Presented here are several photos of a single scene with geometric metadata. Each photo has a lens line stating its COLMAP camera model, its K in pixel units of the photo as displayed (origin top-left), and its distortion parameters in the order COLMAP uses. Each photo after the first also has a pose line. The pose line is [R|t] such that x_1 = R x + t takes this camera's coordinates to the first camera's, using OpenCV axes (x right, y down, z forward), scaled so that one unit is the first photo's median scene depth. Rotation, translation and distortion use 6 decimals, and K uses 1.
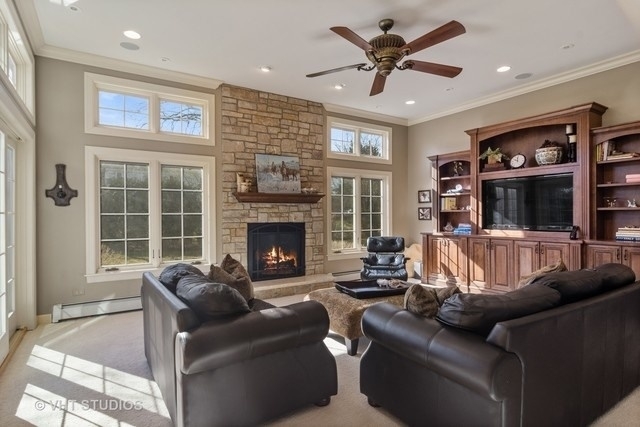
lens RADIAL K [[352.4, 0, 319.3], [0, 352.4, 214.5], [0, 0, 1]] dist [0.003323, 0.001974]
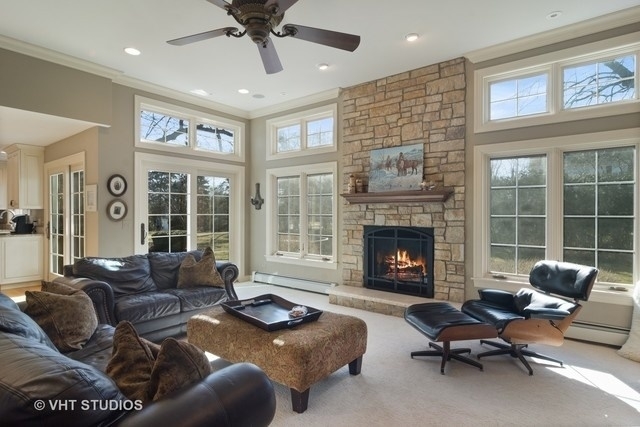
lens RADIAL K [[352.4, 0, 321.4], [0, 352.4, 216.4], [0, 0, 1]] dist [0.003323, 0.001974]
pose [[0.315860, 0.008909, -0.948764, 0.636754], [-0.008944, 0.999939, 0.006412, -0.004693], [0.948764, 0.006461, 0.315921, 0.573023]]
